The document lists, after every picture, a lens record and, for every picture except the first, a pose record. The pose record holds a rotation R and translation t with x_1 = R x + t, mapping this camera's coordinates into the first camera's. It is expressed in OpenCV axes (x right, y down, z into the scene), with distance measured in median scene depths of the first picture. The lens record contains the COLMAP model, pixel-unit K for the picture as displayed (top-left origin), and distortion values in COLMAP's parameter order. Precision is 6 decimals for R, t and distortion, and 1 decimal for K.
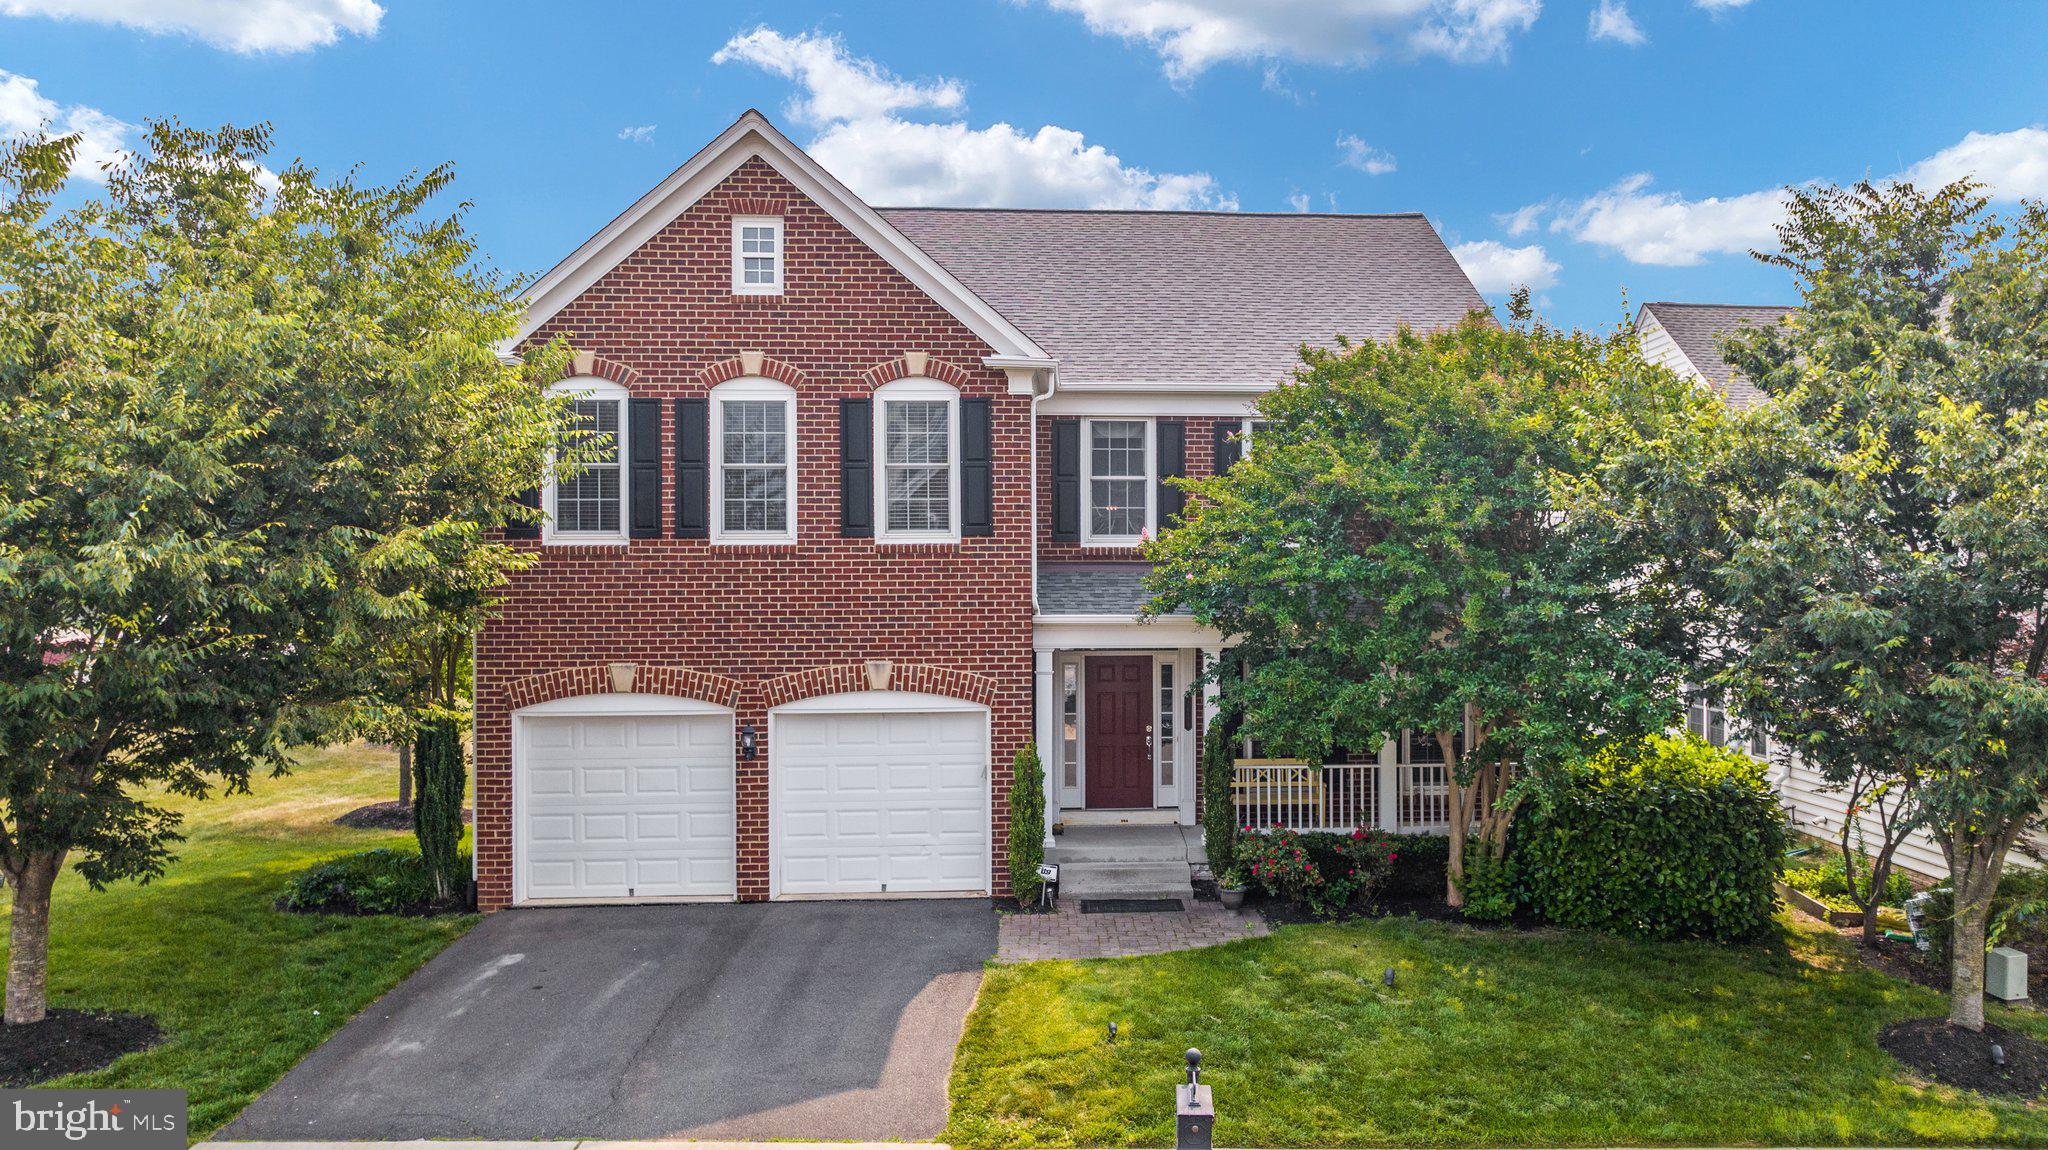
lens RADIAL K [[1539.2, 0, 1185.0], [0, 1539.2, 572.5], [0, 0, 1]] dist [-0.009196, 0.001124]
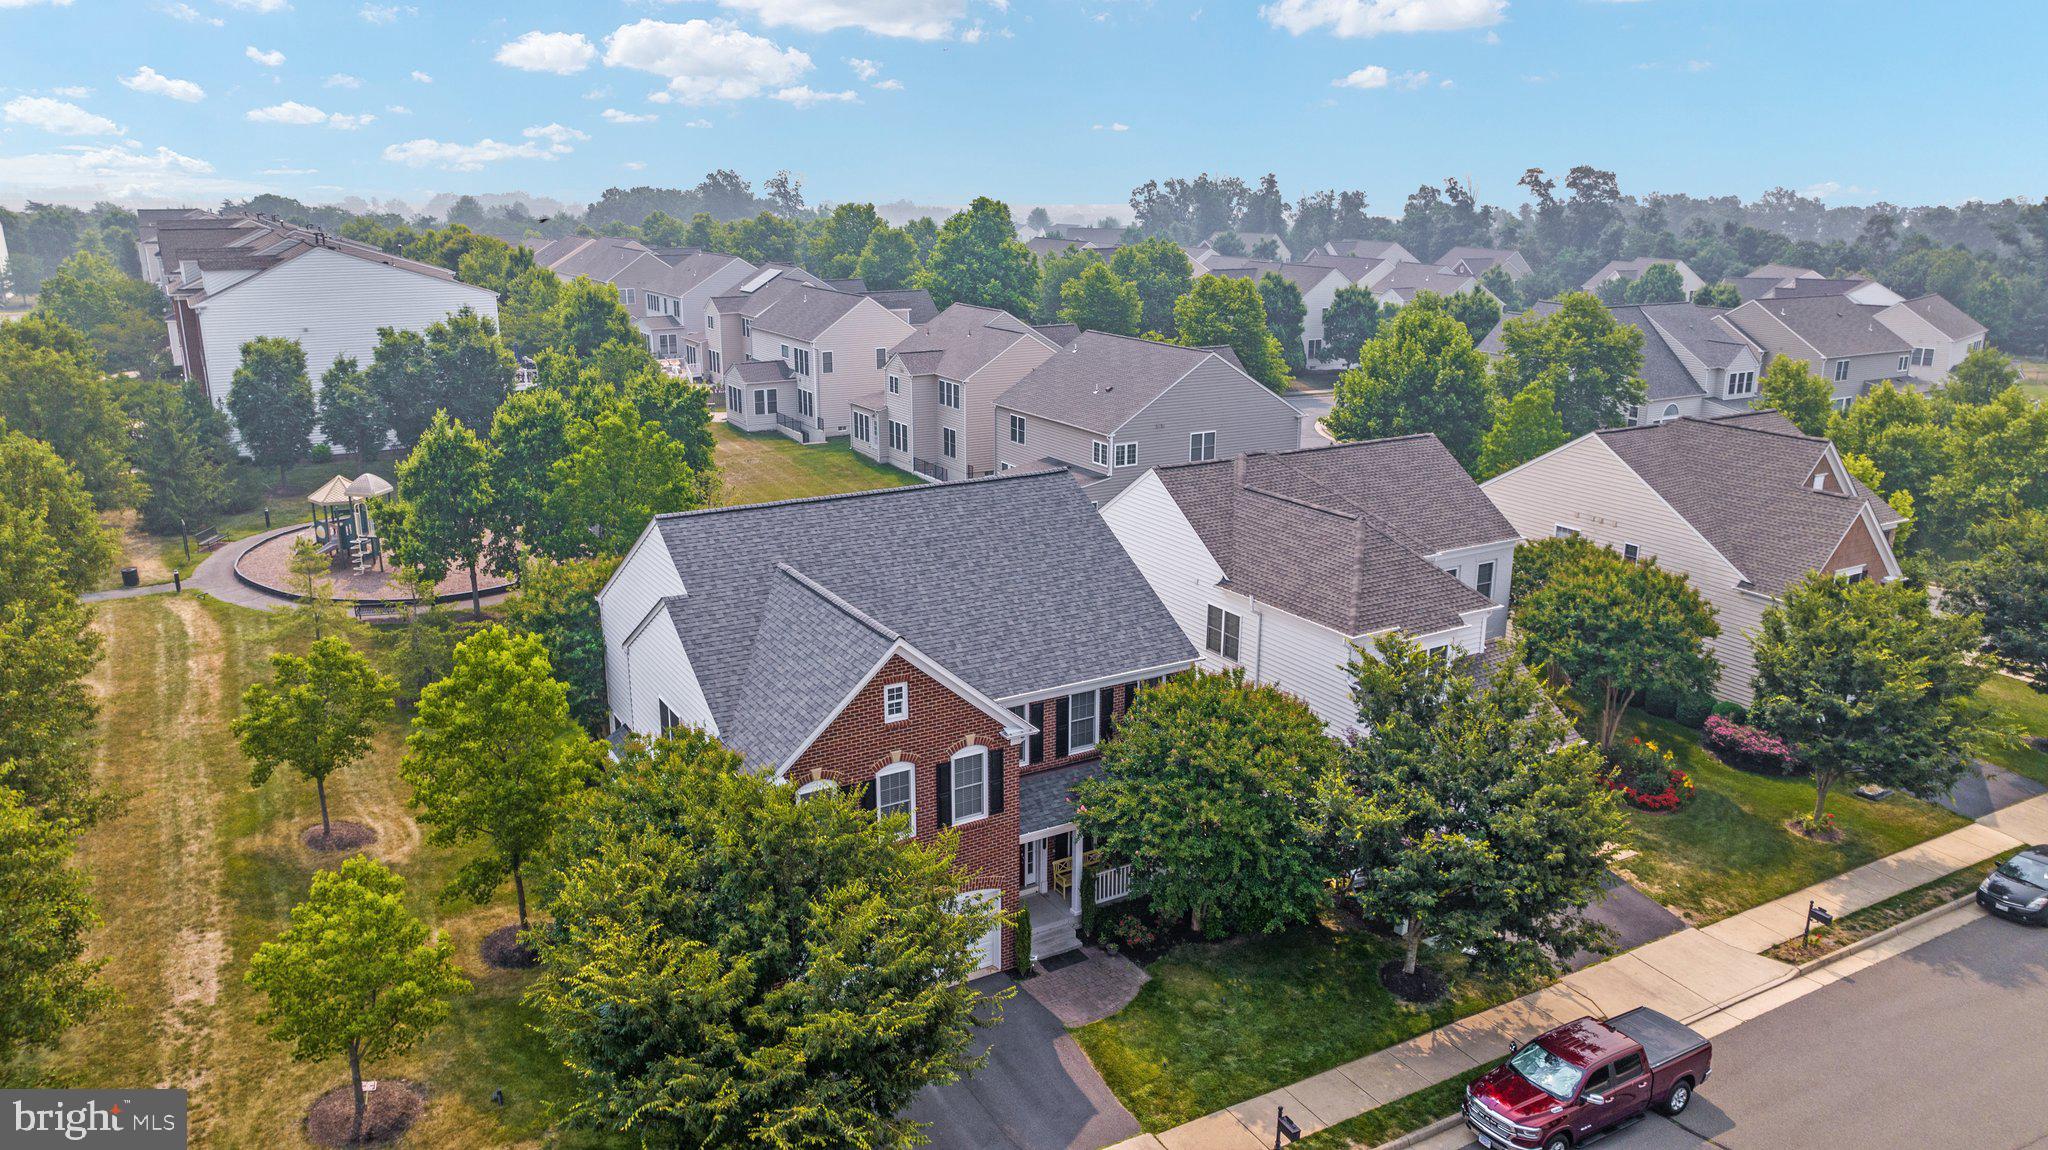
lens RADIAL K [[1452.1, 0, 1026.3], [0, 1452.1, 556.9], [0, 0, 1]] dist [-0.030164, 0.036291]
pose [[0.896263, -0.111878, 0.429181, -0.884779], [-0.005386, 0.964845, 0.262763, -0.853506], [-0.443490, -0.237816, 0.864153, -0.584579]]
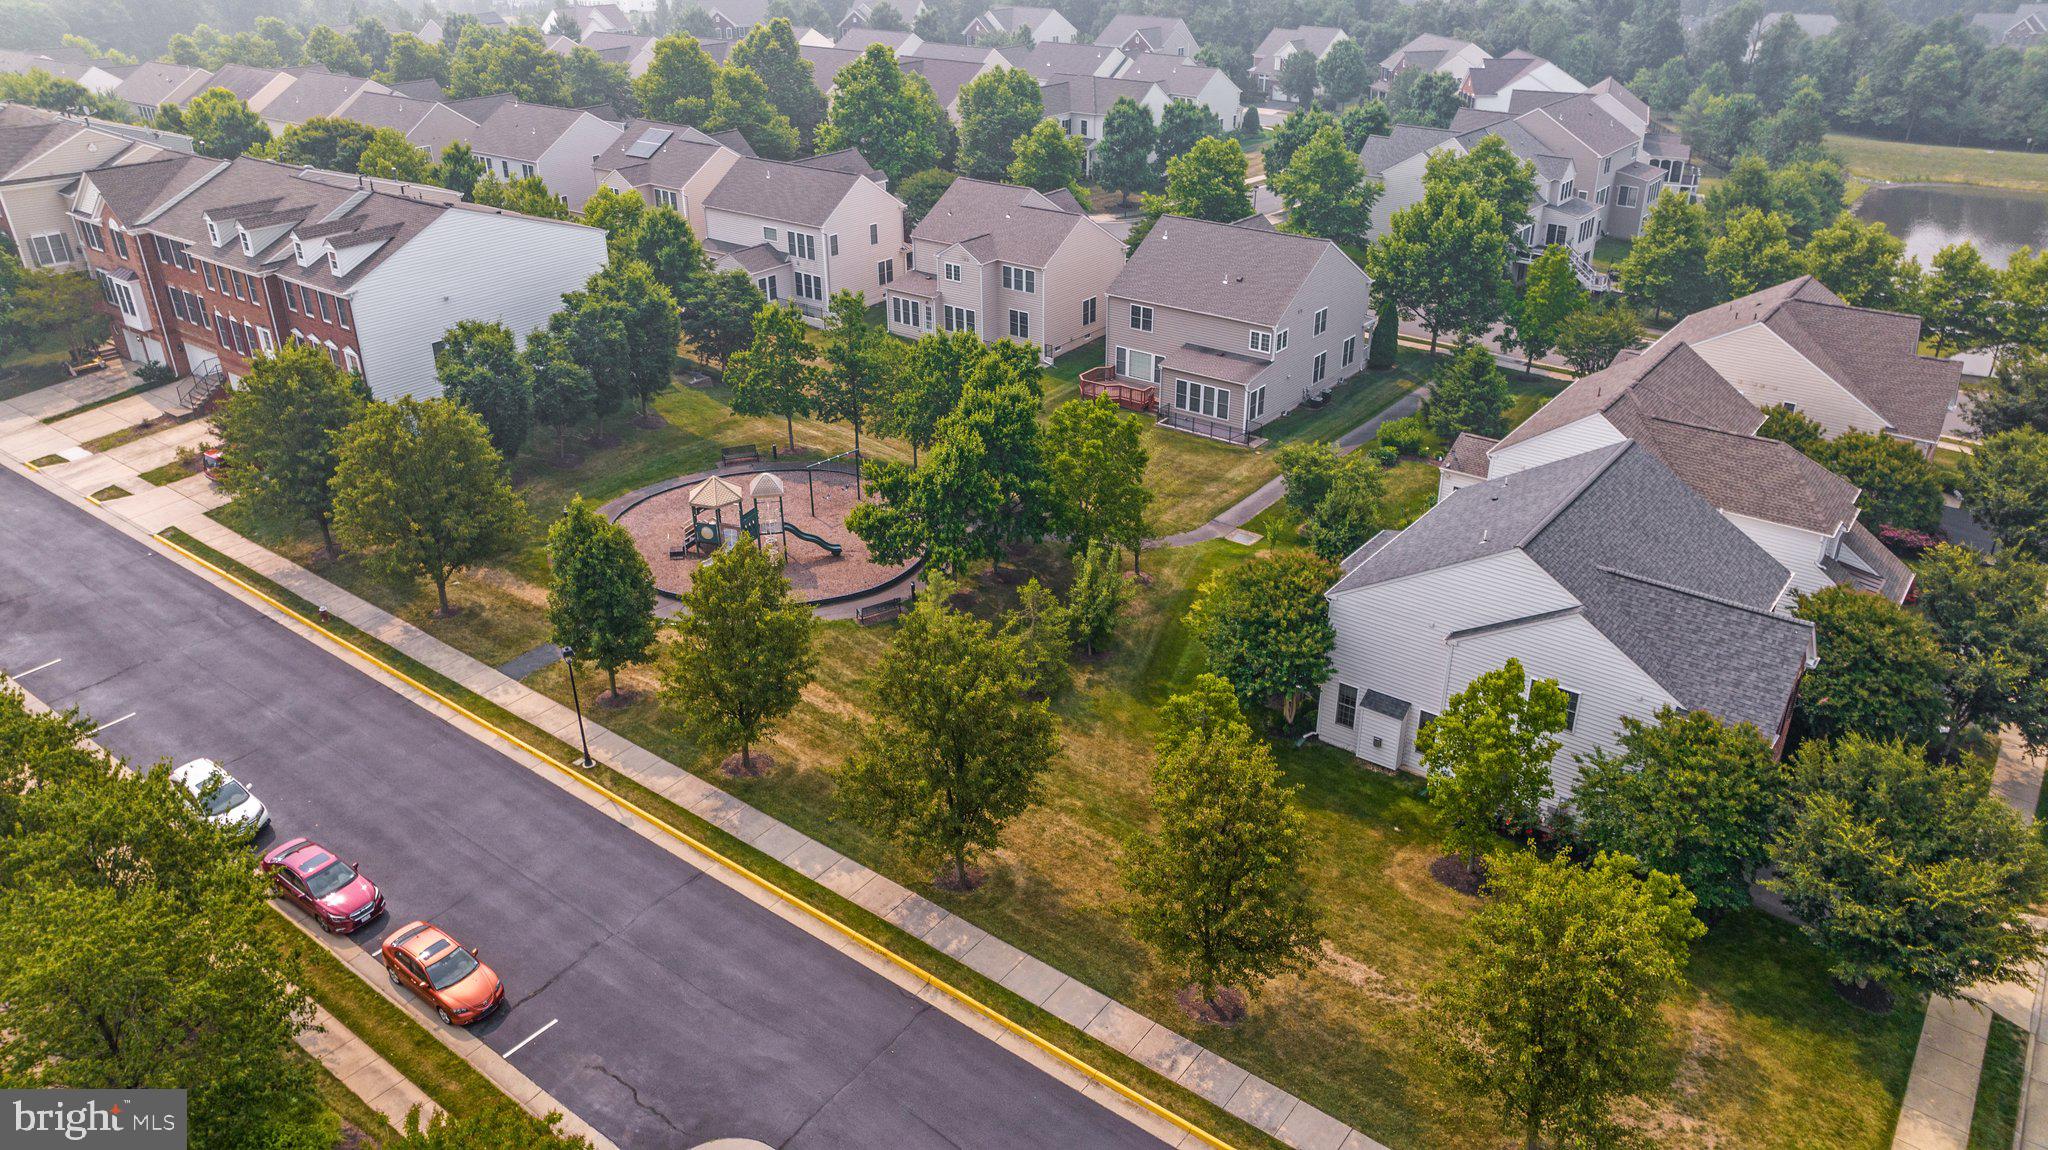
lens RADIAL K [[1438.2, 0, 1024.0], [0, 1438.2, 575.0], [0, 0, 1]] dist [-0.024528, 0.007616]
pose [[0.663965, -0.341144, 0.665410, -2.936835], [0.002657, 0.890938, 0.454117, -1.561136], [-0.747759, -0.299750, 0.592459, 0.560107]]
